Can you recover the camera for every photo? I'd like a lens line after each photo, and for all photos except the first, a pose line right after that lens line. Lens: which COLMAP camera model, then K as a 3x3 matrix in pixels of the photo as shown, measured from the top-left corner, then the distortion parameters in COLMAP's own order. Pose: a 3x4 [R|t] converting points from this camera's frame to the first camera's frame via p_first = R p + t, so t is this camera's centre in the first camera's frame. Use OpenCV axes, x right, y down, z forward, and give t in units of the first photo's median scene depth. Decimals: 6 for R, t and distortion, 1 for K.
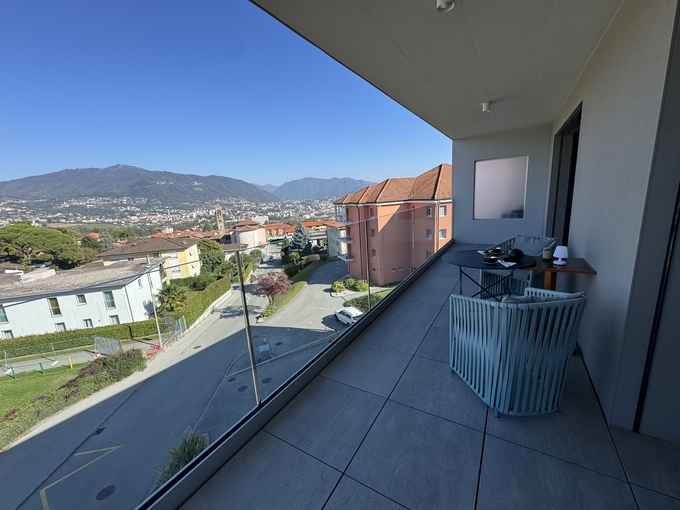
lens RADIAL K [[277.9, 0, 339.6], [0, 277.9, 255.4], [0, 0, 1]] dist [-0.001907, 0.000112]
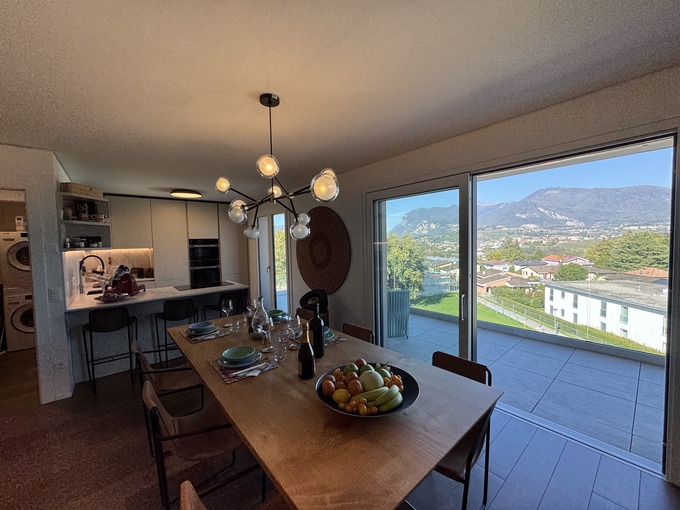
lens RADIAL K [[271.1, 0, 339.1], [0, 271.1, 255.0], [0, 0, 1]] dist [-0.002055, -0.000034]
pose [[-0.302511, 0.118233, -0.945784, 0.173627], [-0.158548, 0.972211, 0.172248, -0.035077], [0.939867, 0.202059, -0.275359, 0.092393]]
